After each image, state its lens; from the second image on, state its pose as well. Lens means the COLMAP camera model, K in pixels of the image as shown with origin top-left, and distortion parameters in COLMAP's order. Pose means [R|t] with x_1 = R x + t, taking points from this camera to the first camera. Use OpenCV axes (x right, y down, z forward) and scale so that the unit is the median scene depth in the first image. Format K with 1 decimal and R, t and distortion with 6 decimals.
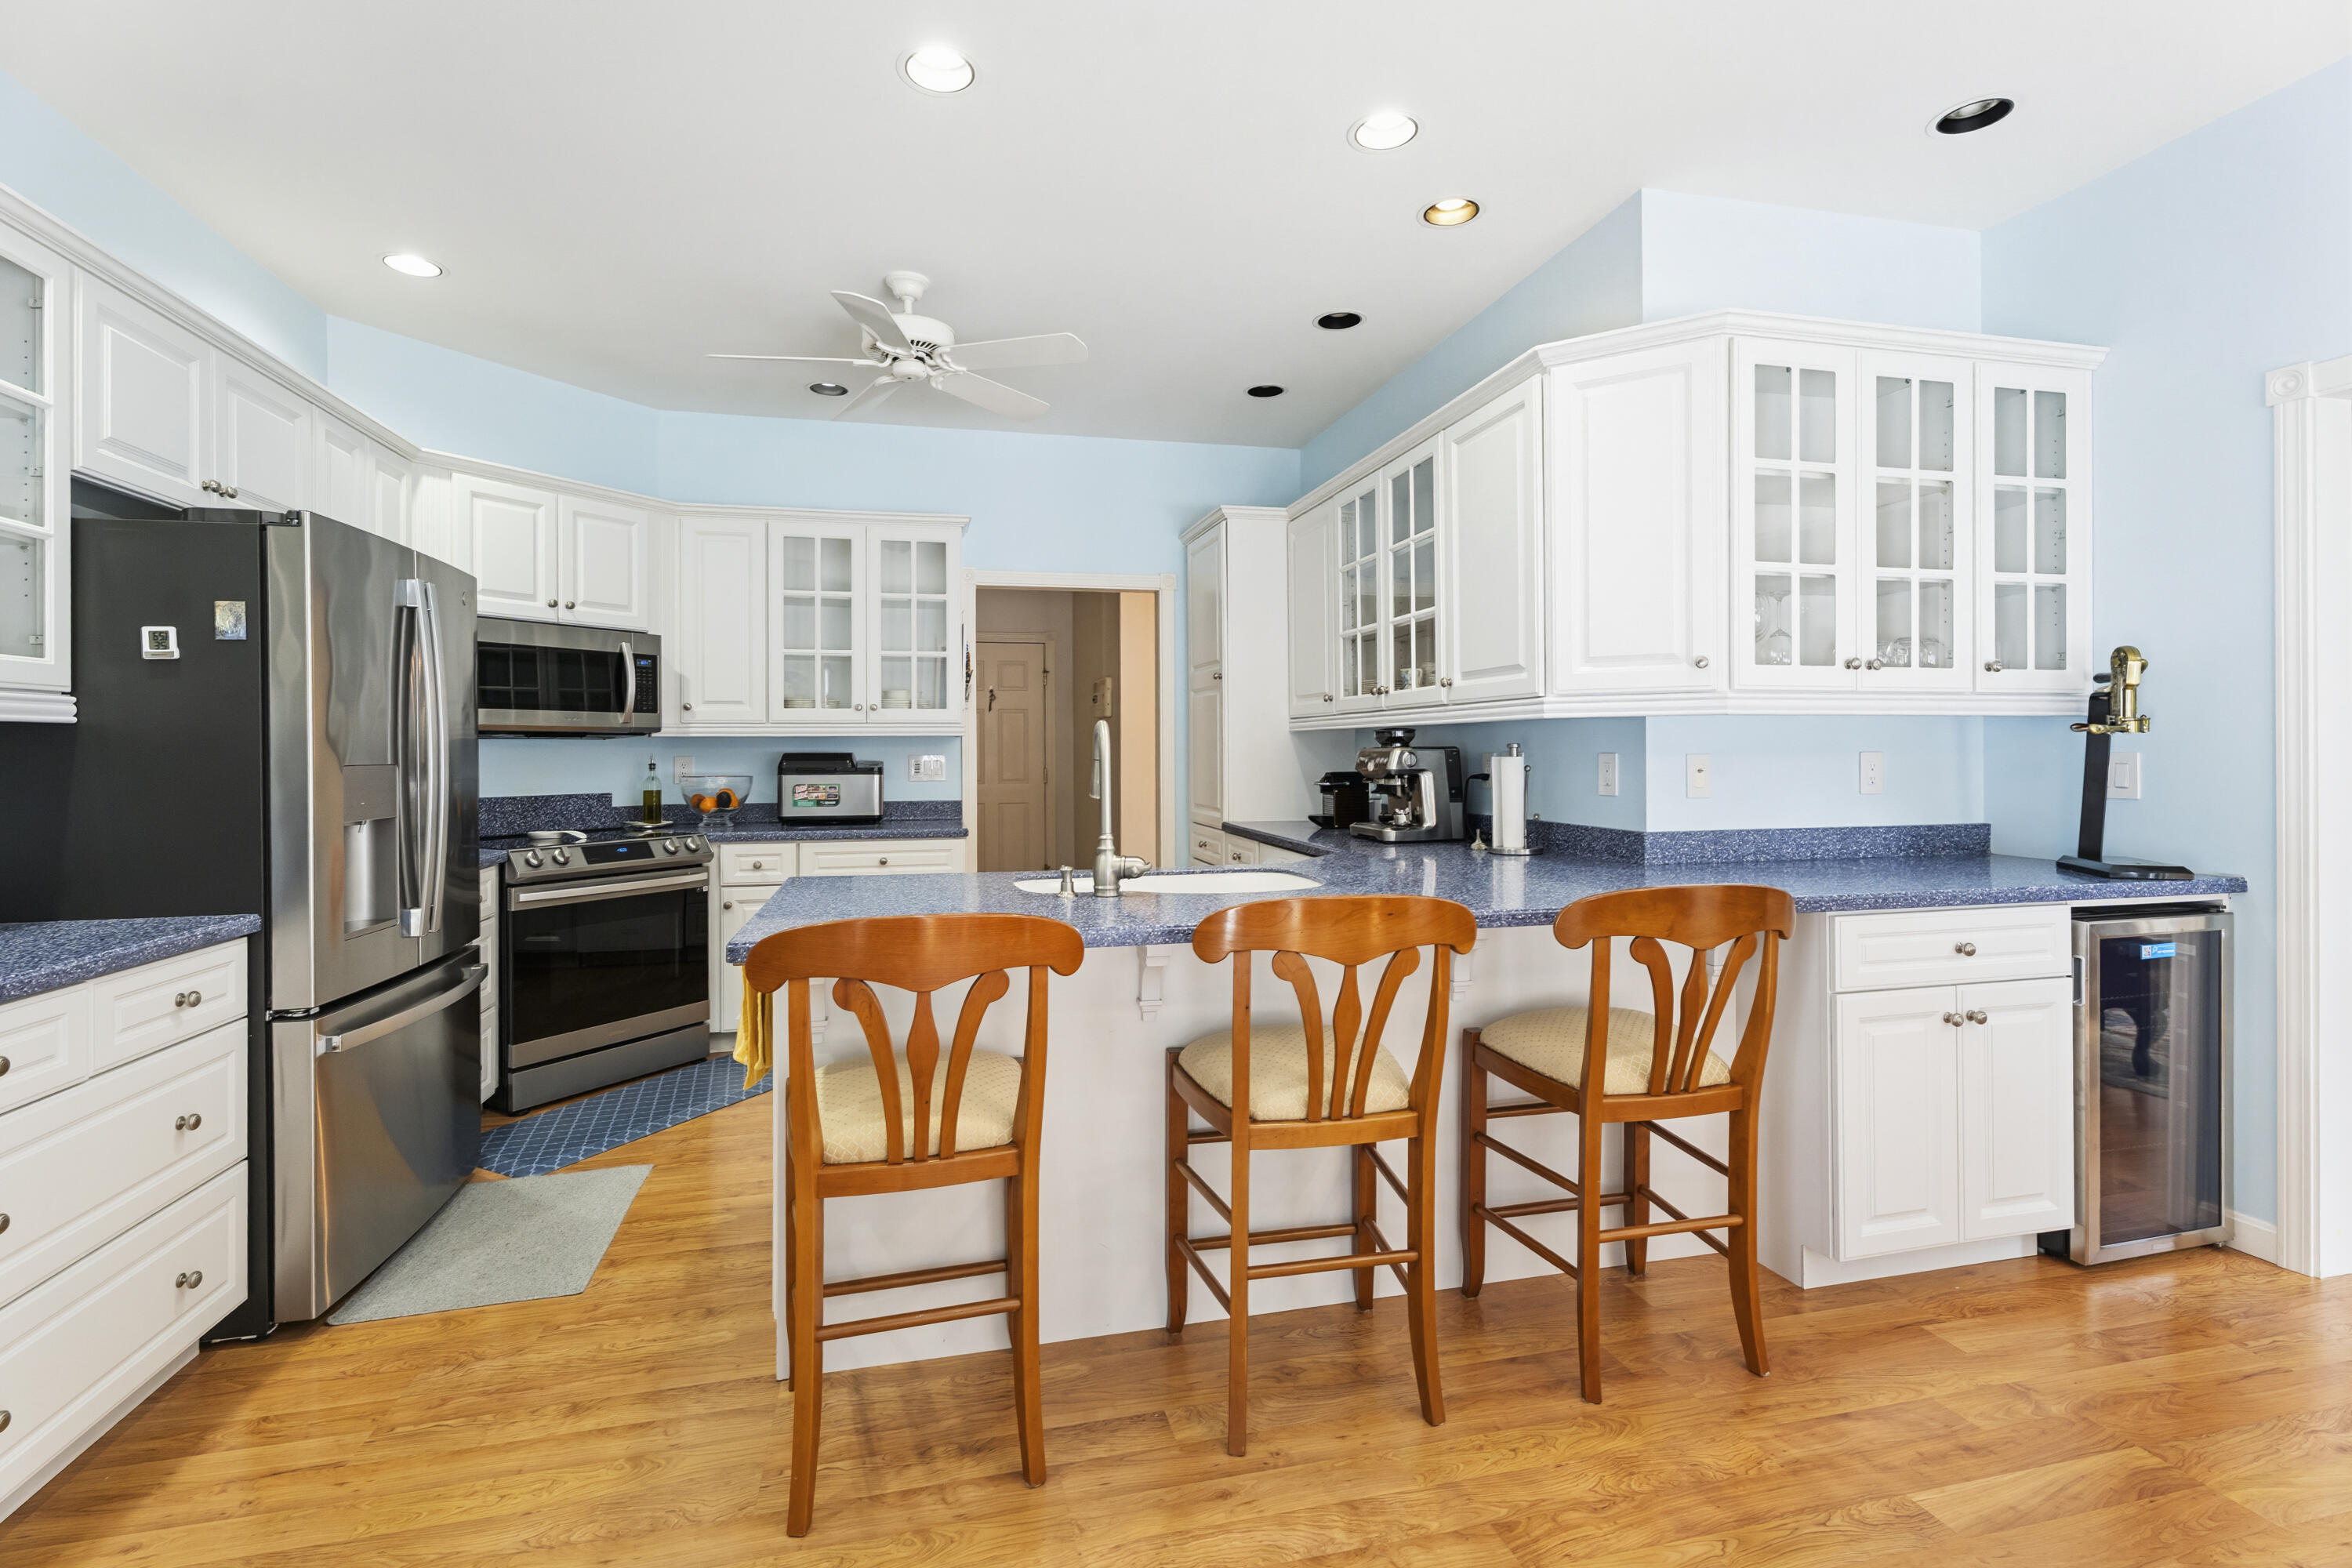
lens RADIAL K [[1074.3, 0, 1167.6], [0, 1074.3, 758.2], [0, 0, 1]] dist [0.008698, -0.000215]
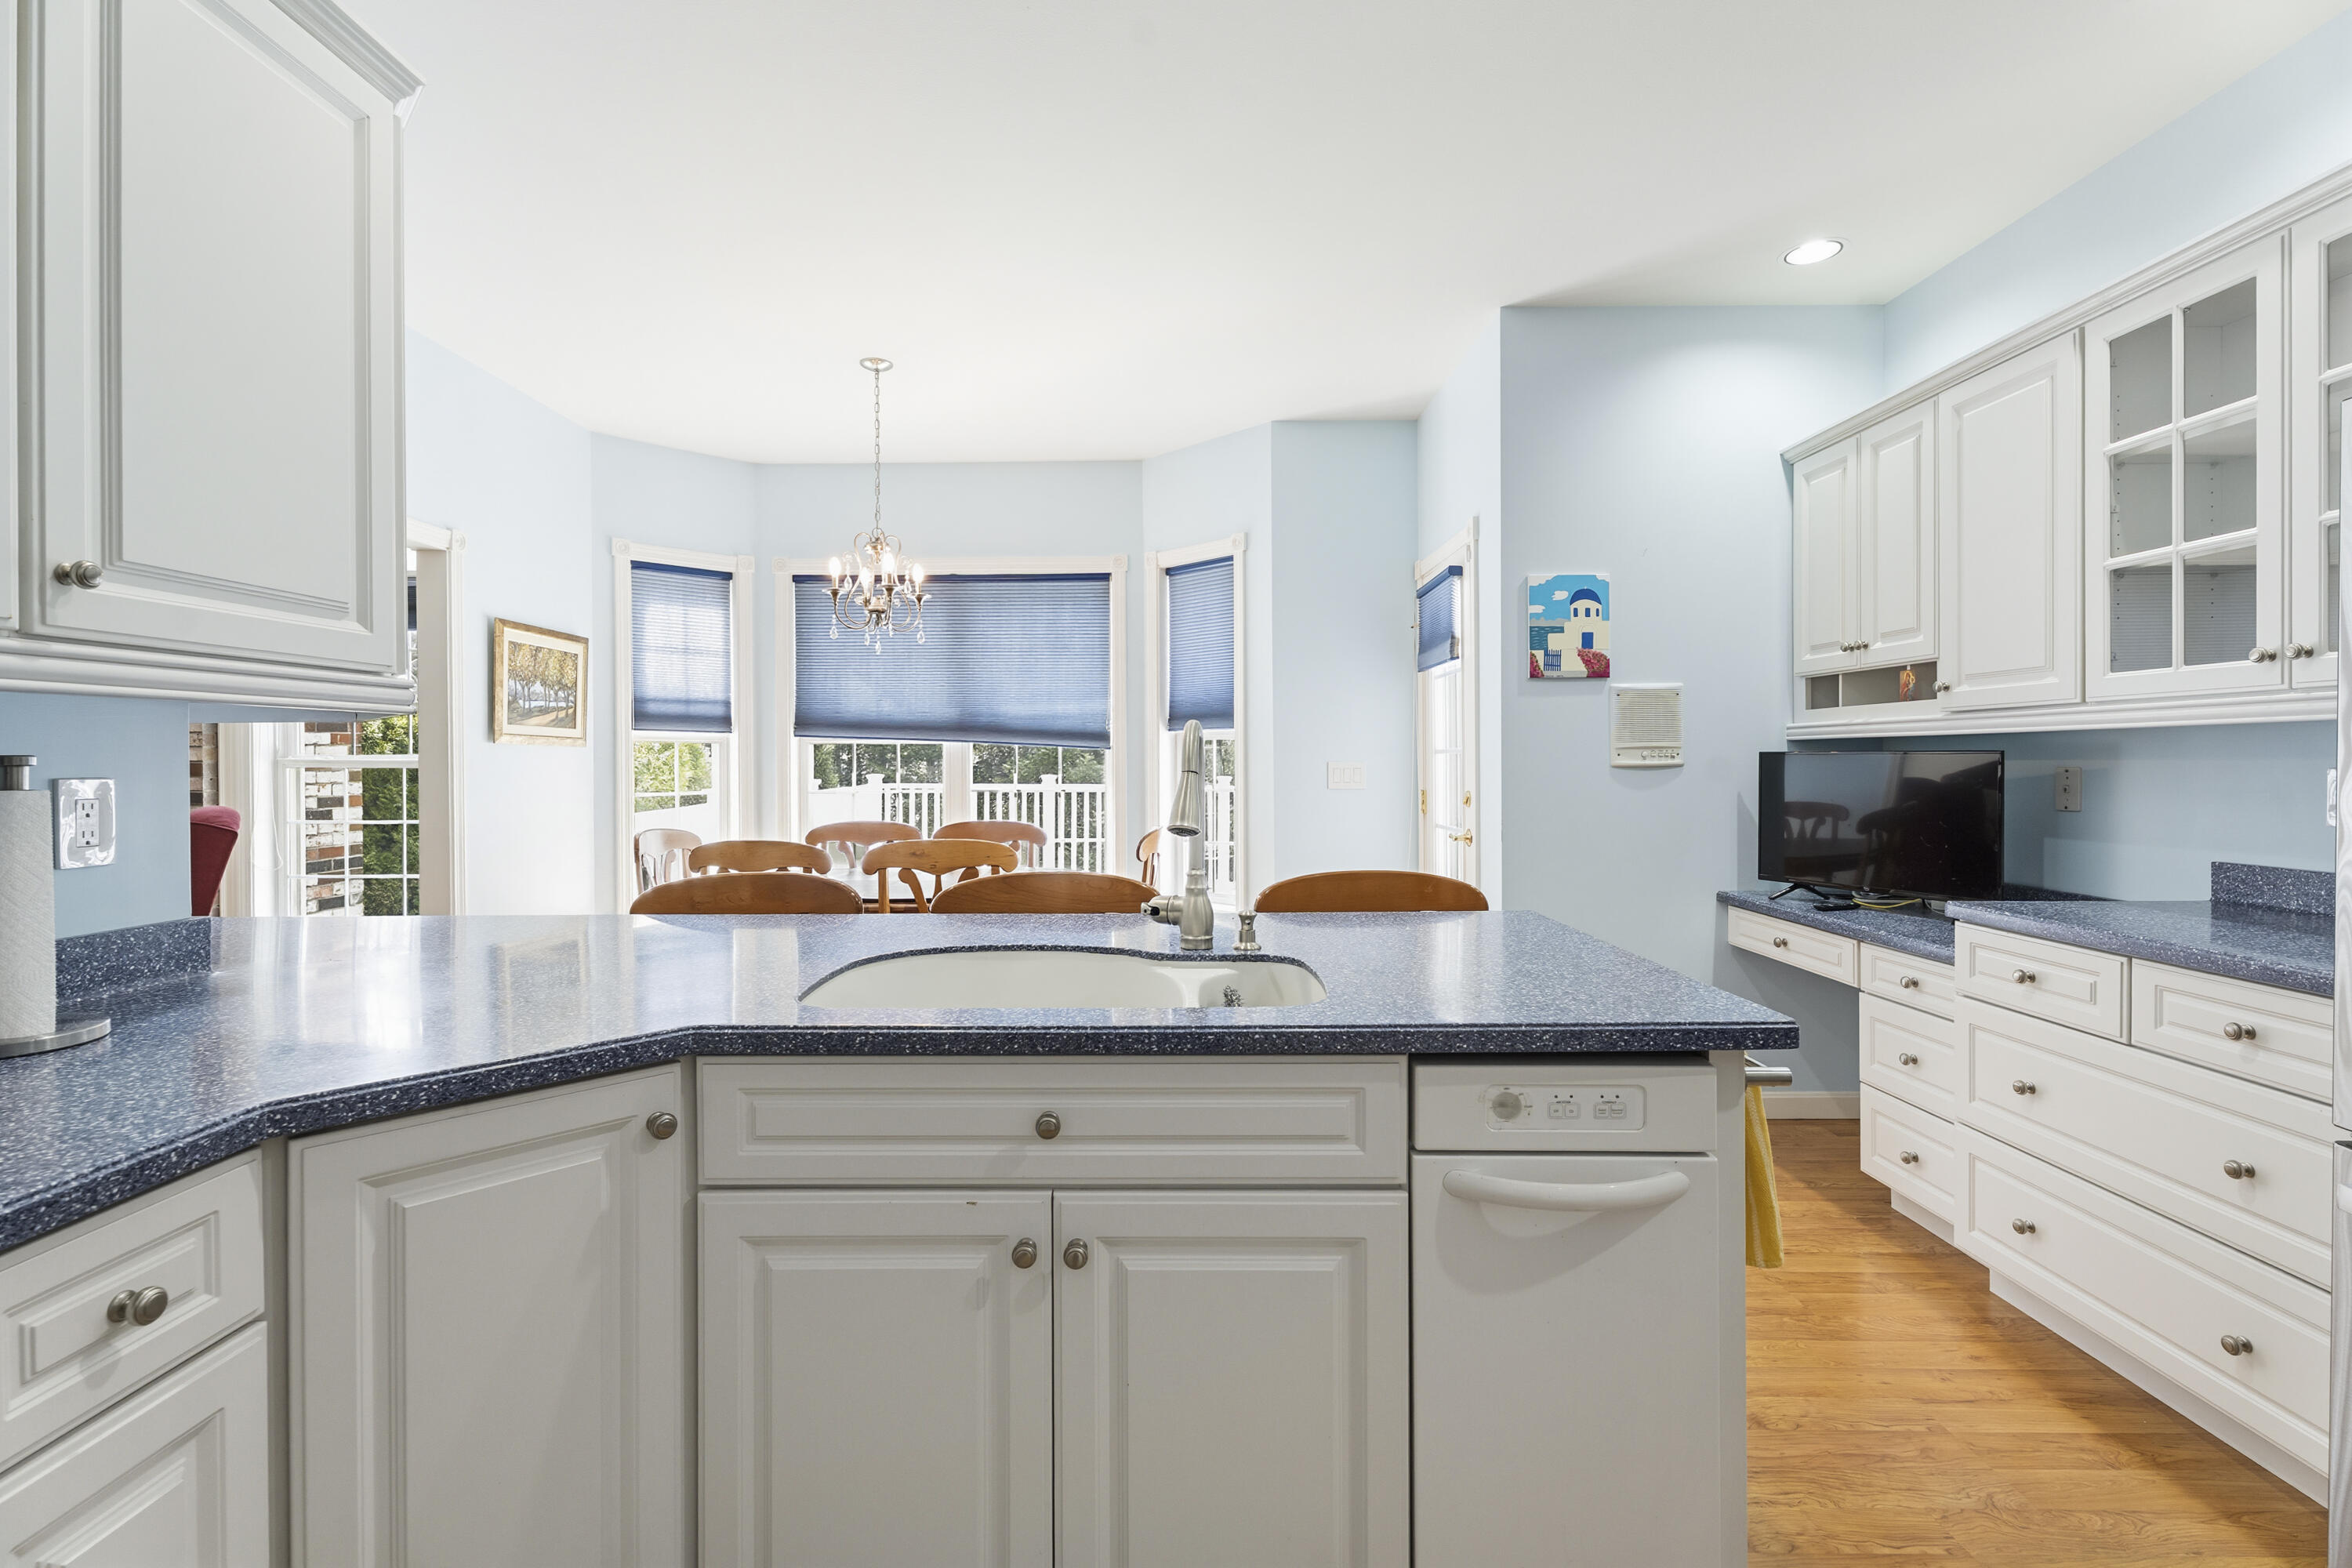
lens RADIAL K [[1074.3, 0, 1167.6], [0, 1074.3, 758.2], [0, 0, 1]] dist [0.008698, -0.000215]
pose [[-0.971166, 0.009556, 0.238212, -0.150871], [0.010912, 0.999931, 0.004371, -0.008582], [-0.238153, 0.006844, -0.971203, 1.176524]]
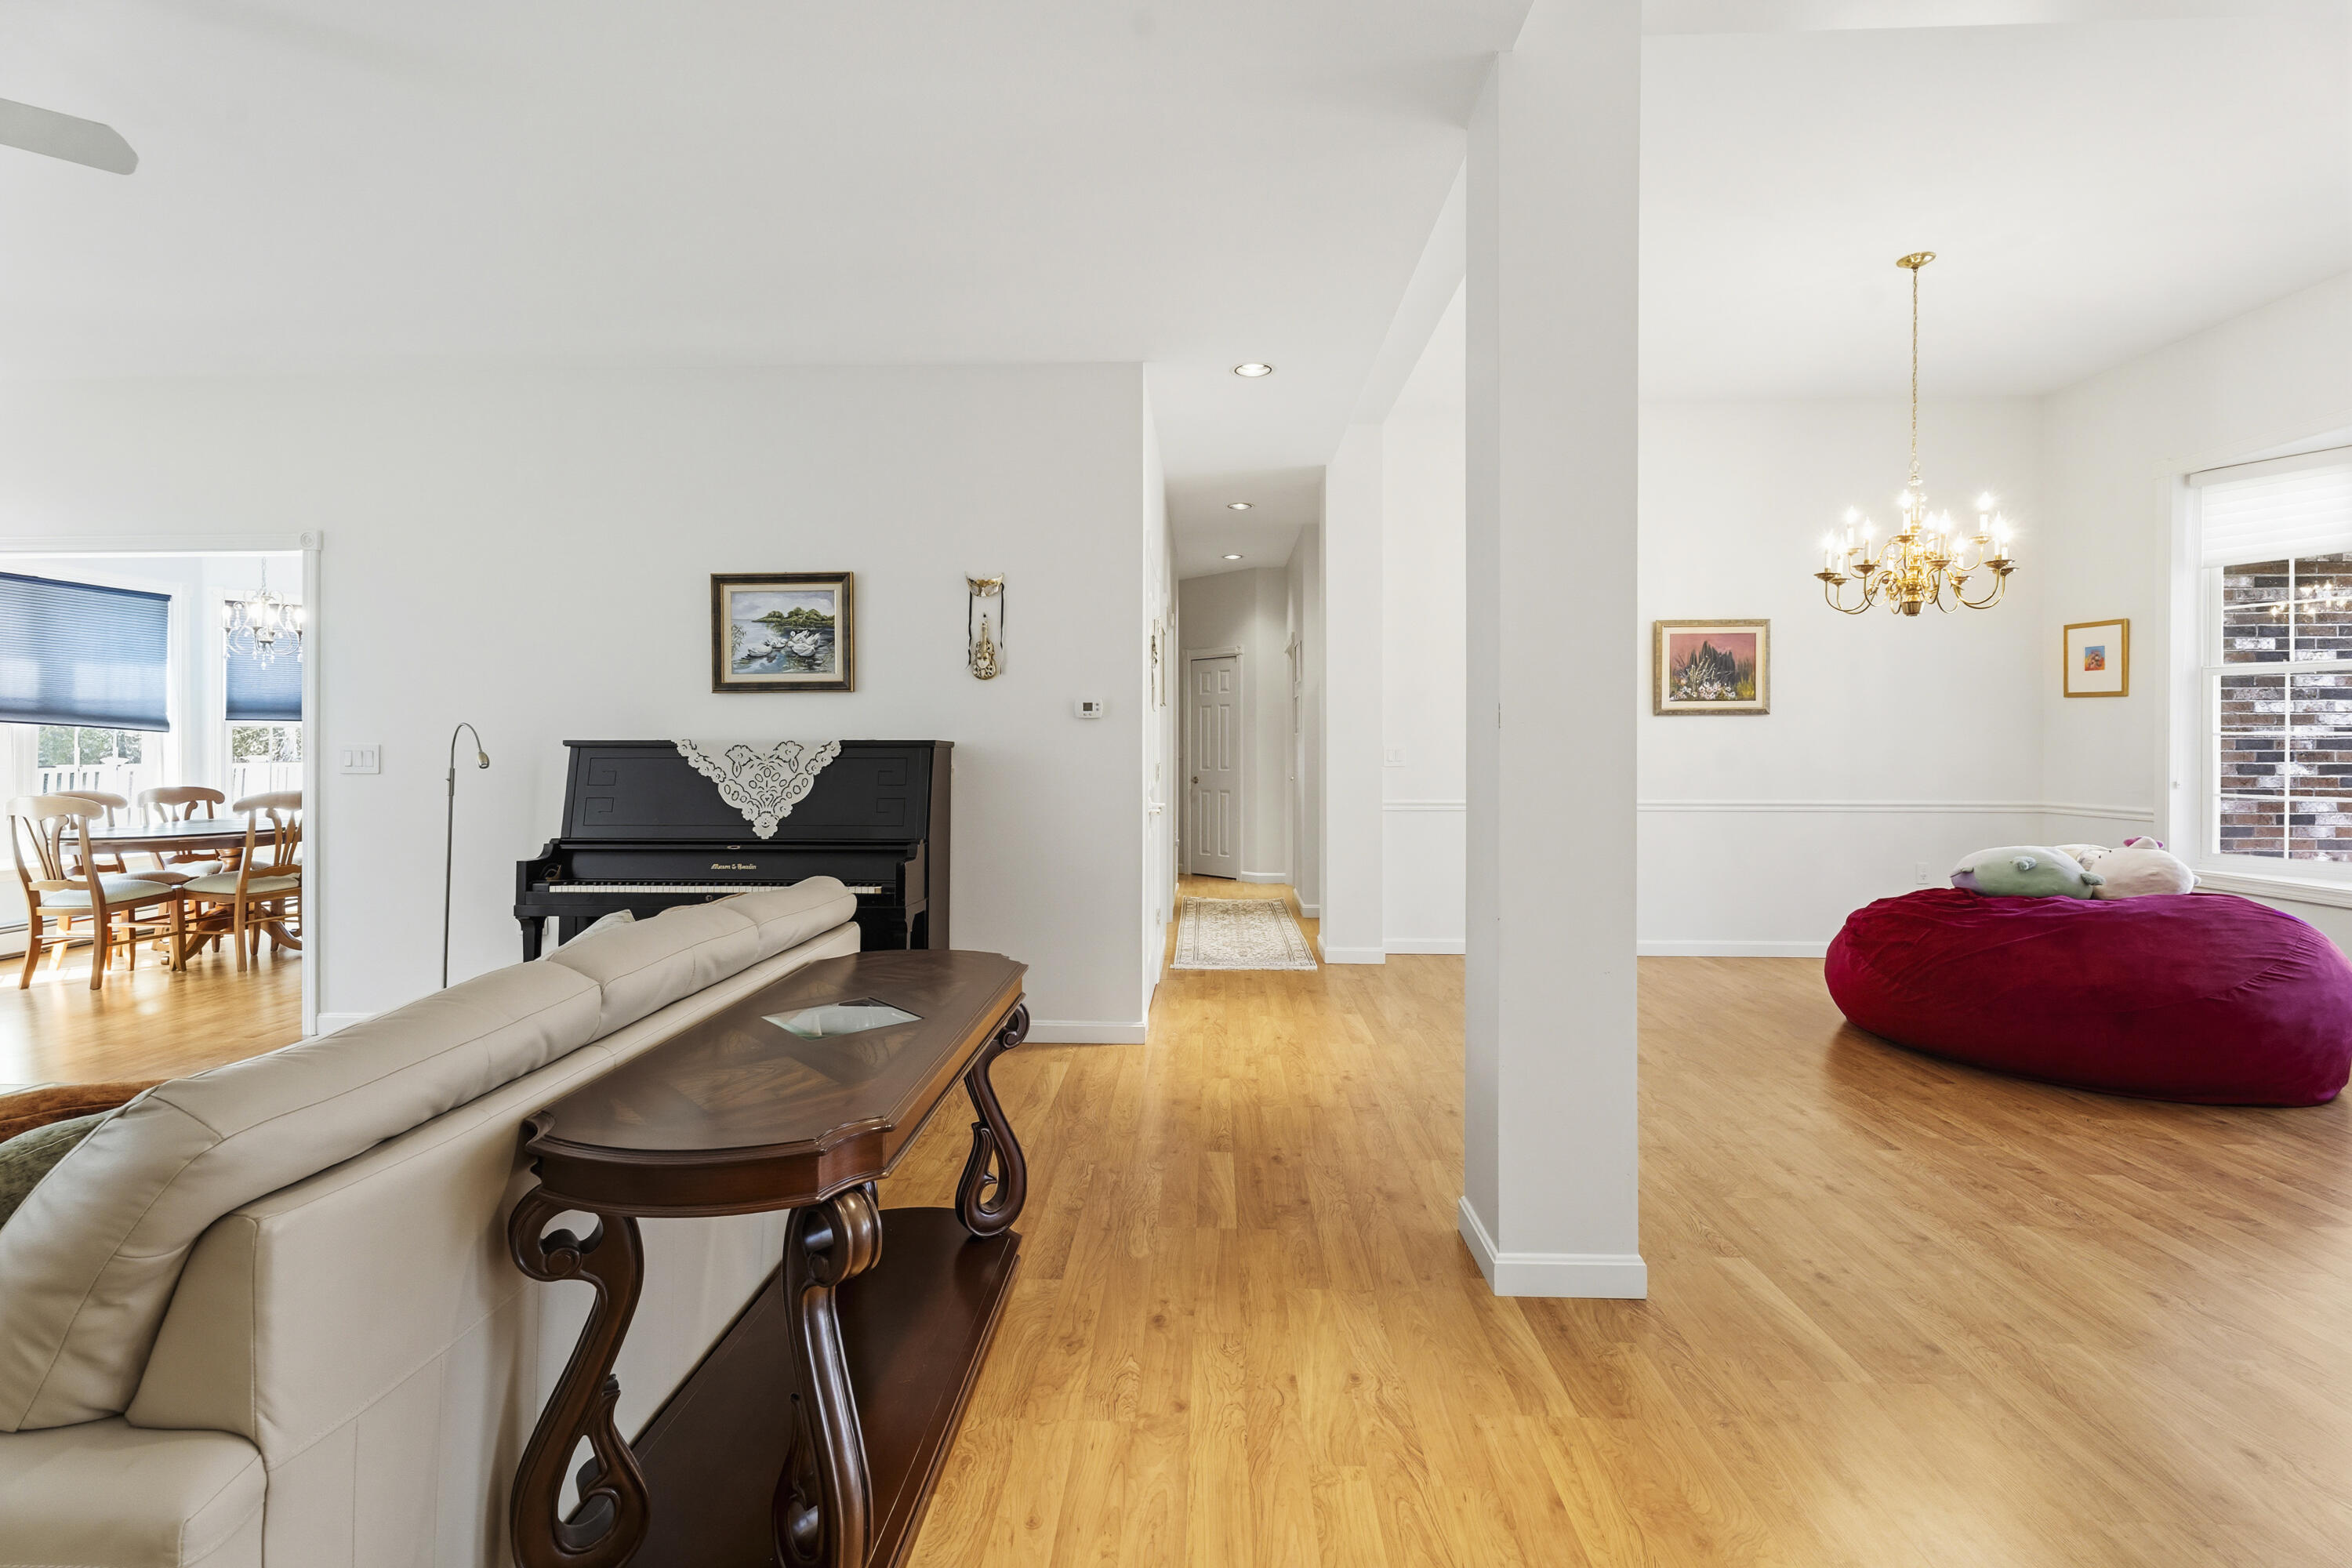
lens RADIAL K [[1074.3, 0, 1167.6], [0, 1074.3, 758.2], [0, 0, 1]] dist [0.008698, -0.000215]
pose [[-0.277245, 0.008196, -0.960764, 1.714613], [-0.001735, 0.999958, 0.009032, 0.009875], [0.960798, 0.004171, -0.277219, 2.049889]]
